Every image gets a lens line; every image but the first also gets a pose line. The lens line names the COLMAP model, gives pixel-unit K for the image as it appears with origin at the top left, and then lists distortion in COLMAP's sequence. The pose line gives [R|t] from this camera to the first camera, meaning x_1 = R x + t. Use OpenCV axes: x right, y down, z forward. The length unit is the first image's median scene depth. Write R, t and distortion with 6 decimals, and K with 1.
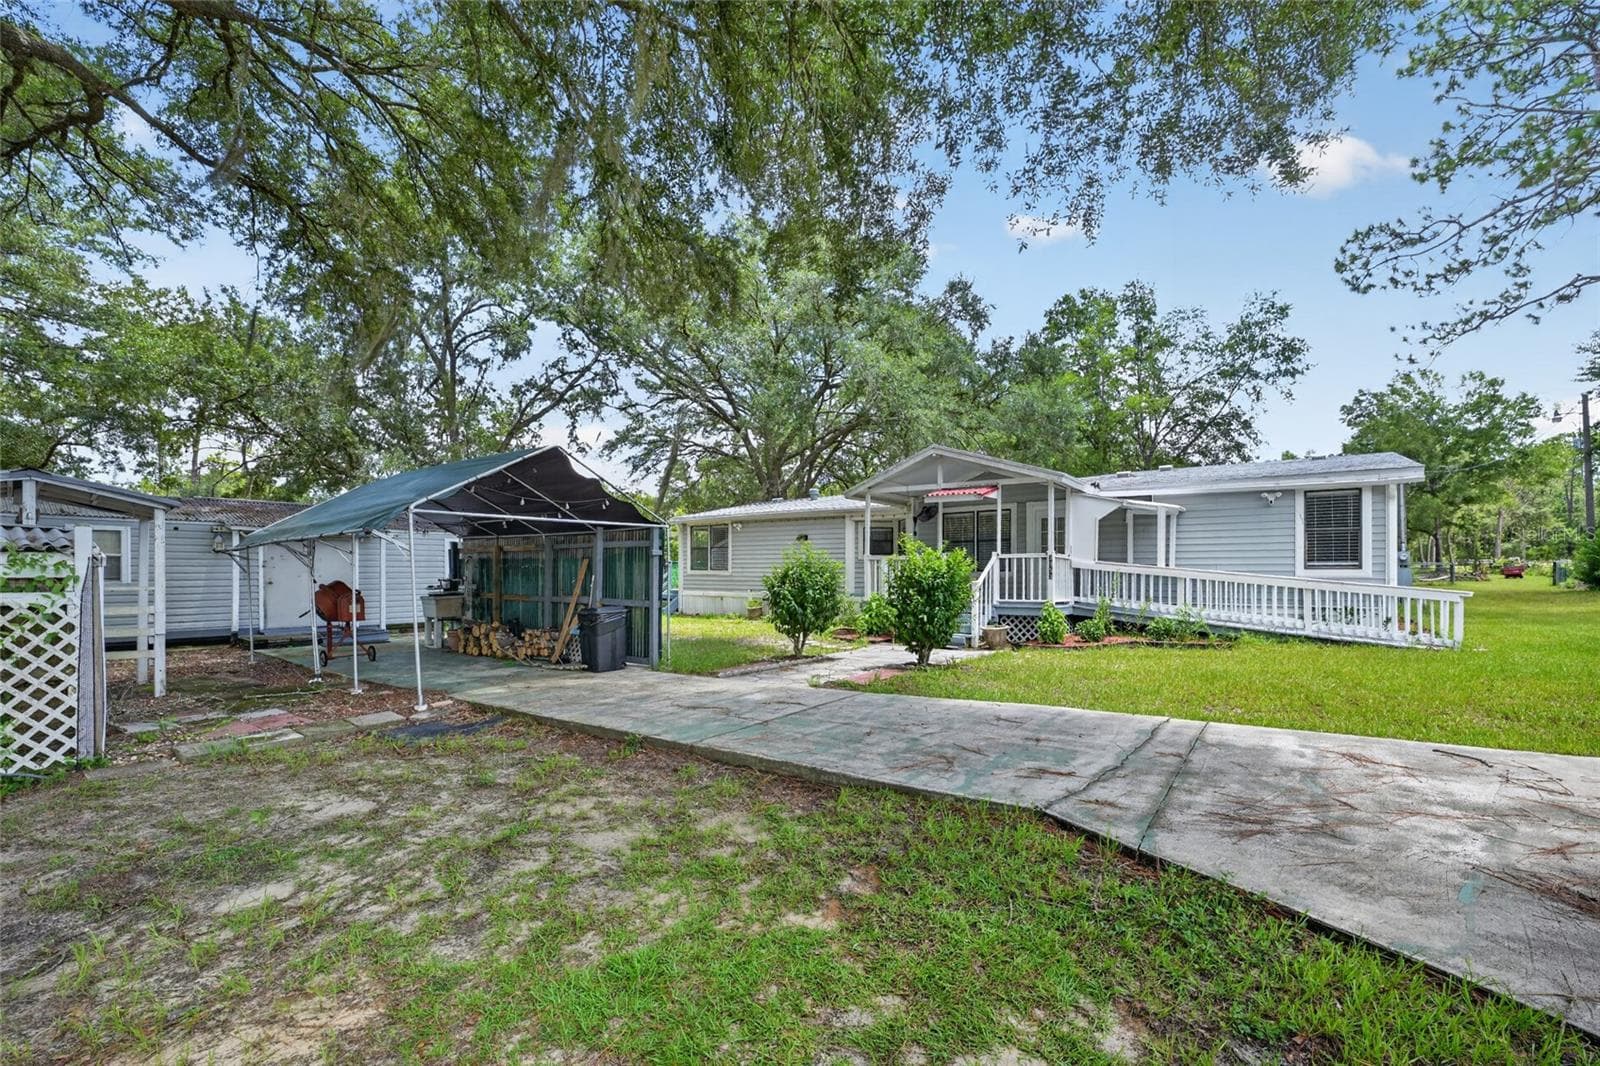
lens RADIAL K [[668.0, 0, 807.6], [0, 668.0, 555.1], [0, 0, 1]] dist [-0.001842, -0.000246]
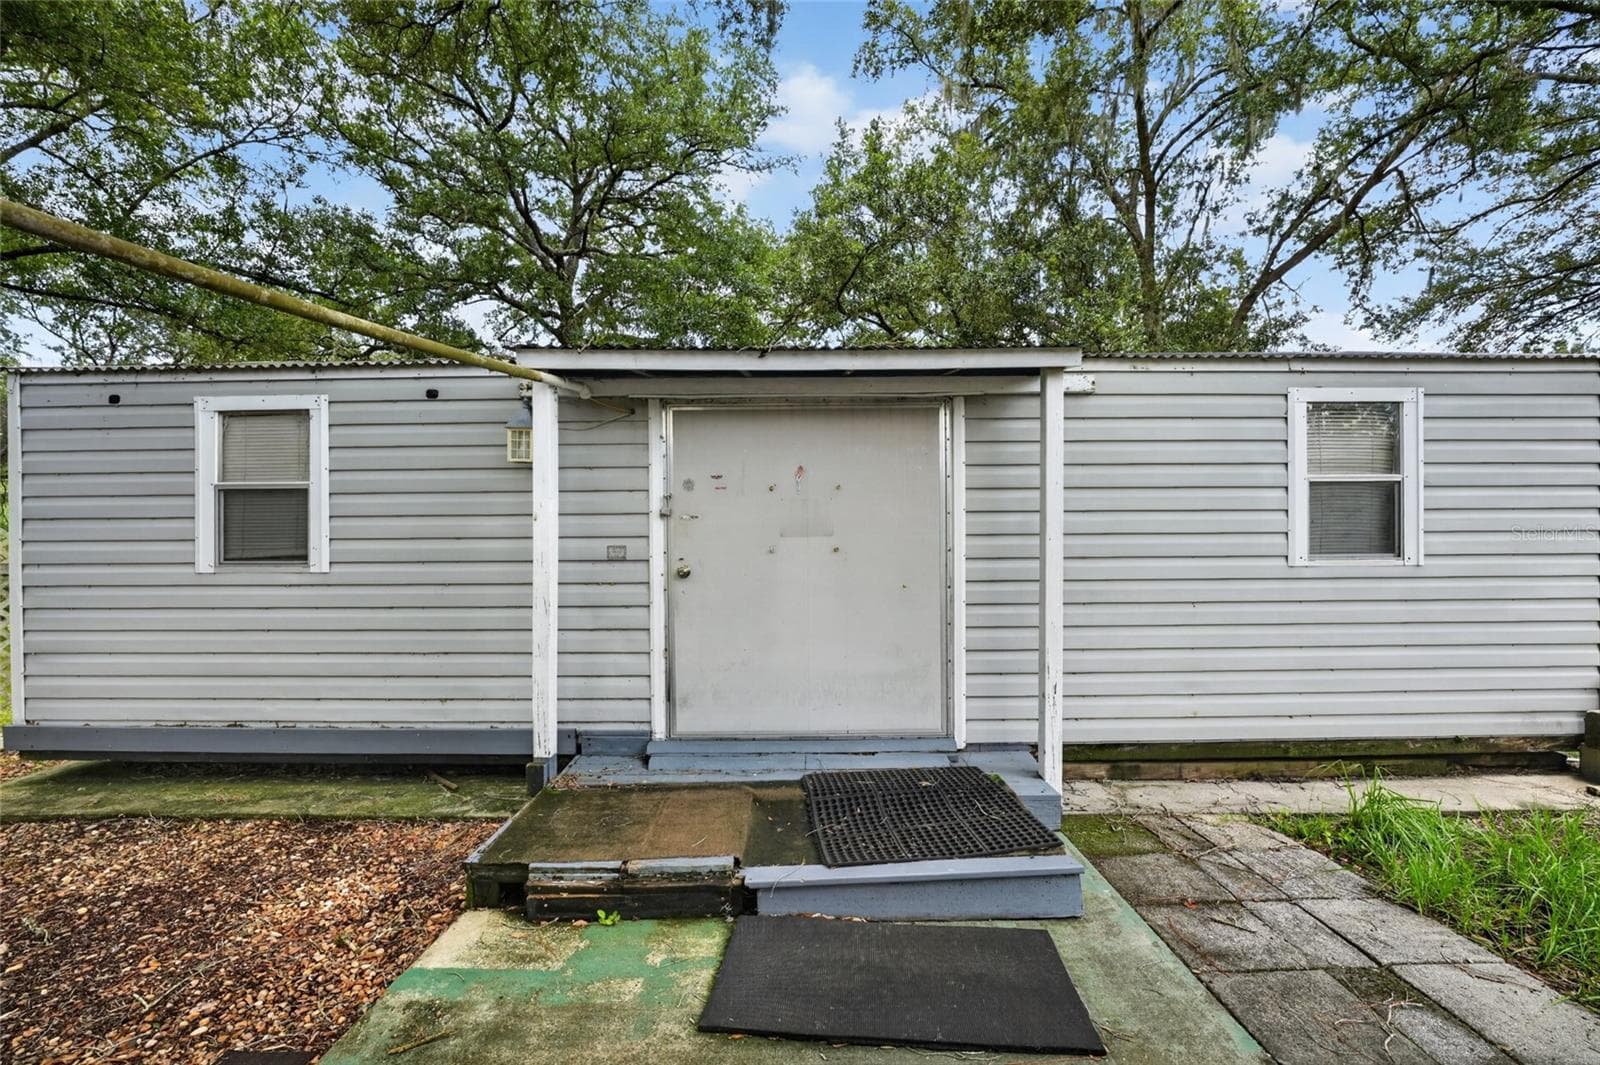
lens RADIAL K [[668.0, 0, 807.6], [0, 668.0, 554.6], [0, 0, 1]] dist [-0.001842, -0.000246]
pose [[0.603972, 0.005818, -0.796984, -0.230491], [0.028095, 0.999196, 0.028585, 0.011686], [0.796510, -0.039656, 0.603323, 0.367173]]
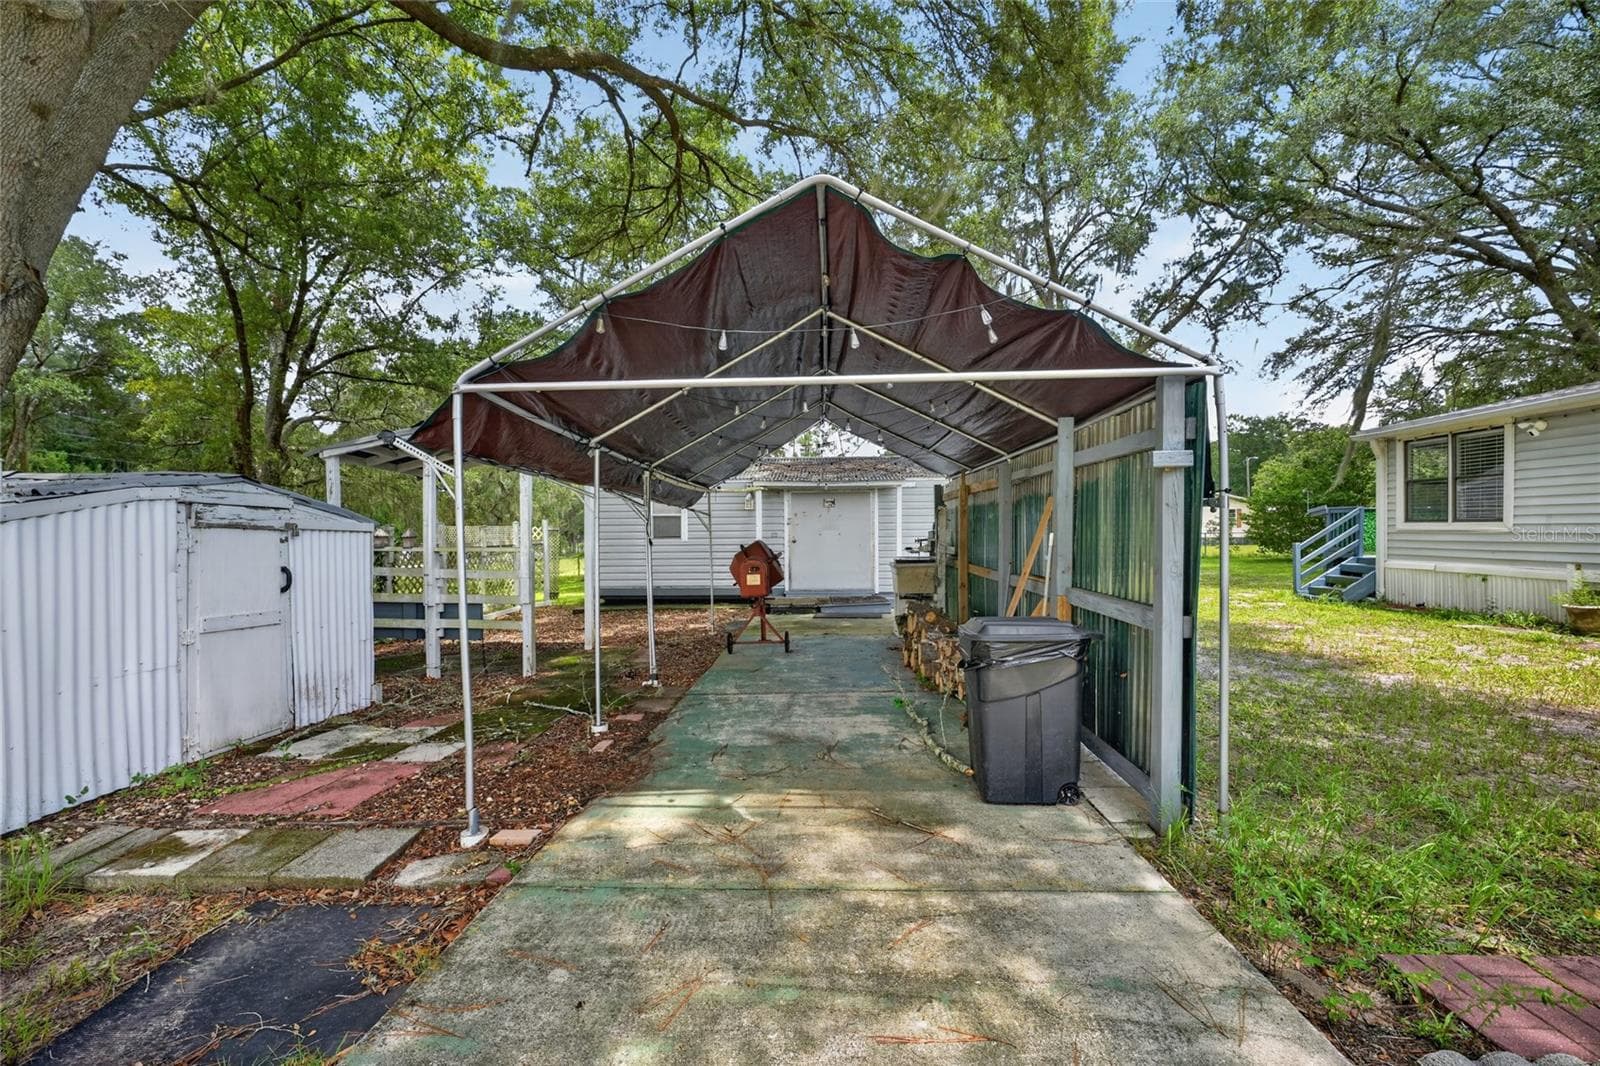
lens RADIAL K [[647.2, 0, 802.9], [0, 647.2, 539.4], [0, 0, 1]] dist [-0.011161, -0.000385]
pose [[0.582308, 0.007613, -0.812933, -0.024952], [0.026502, 0.999247, 0.028341, 0.005969], [0.812536, -0.038047, 0.581668, 0.203871]]
